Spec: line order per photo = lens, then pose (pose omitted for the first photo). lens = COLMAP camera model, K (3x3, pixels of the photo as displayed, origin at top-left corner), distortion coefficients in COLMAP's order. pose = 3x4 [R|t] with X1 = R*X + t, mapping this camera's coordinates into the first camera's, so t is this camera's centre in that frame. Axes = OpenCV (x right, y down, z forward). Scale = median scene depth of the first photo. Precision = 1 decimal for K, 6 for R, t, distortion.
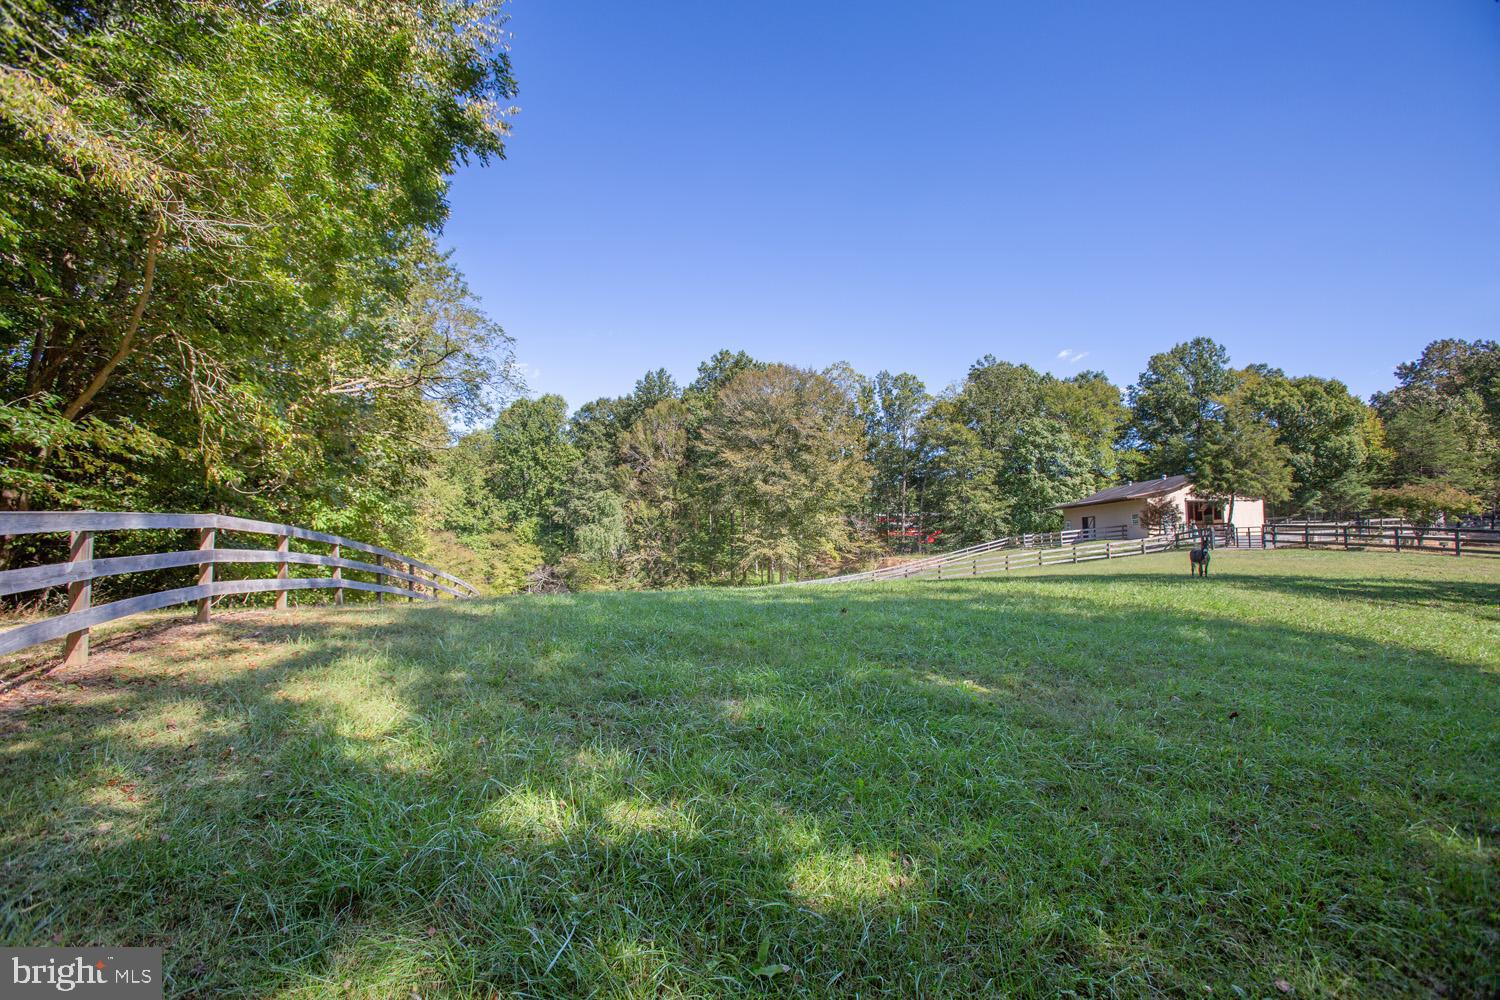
lens RADIAL K [[695.2, 0, 750.0], [0, 695.2, 500.0], [0, 0, 1]] dist [-0.067544, 0.031804]
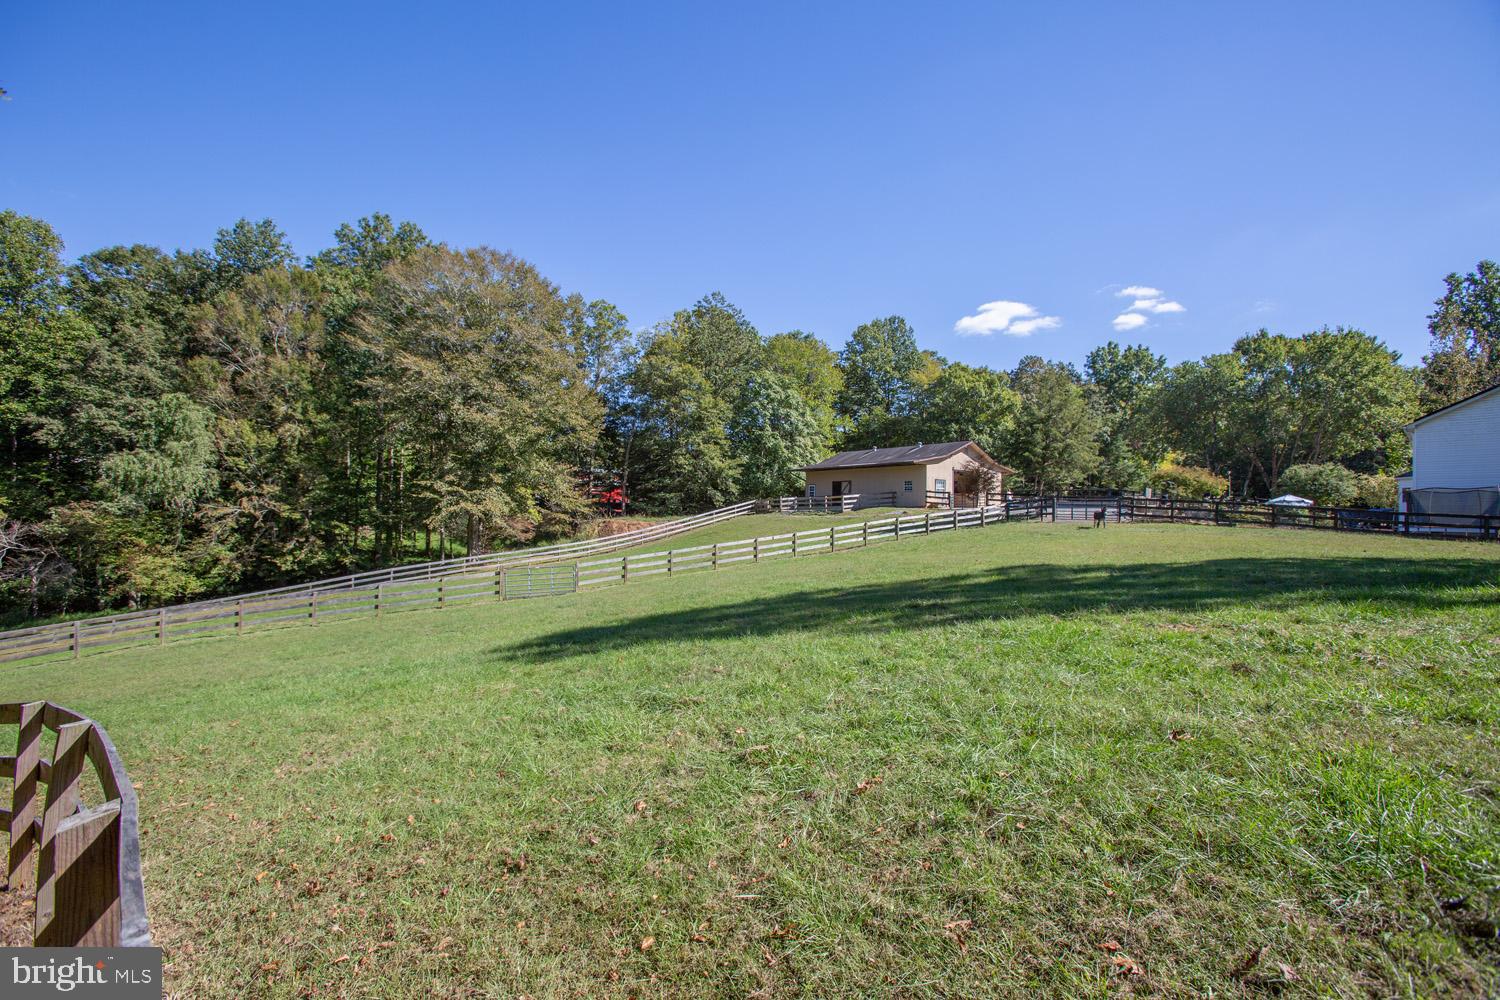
lens RADIAL K [[695.2, 0, 750.0], [0, 695.2, 500.0], [0, 0, 1]] dist [-0.067544, 0.031804]
pose [[0.823017, 0.034196, 0.566986, -0.120179], [-0.064835, 0.997318, 0.033963, 0.022851], [-0.564304, -0.064713, 0.823027, 0.244986]]
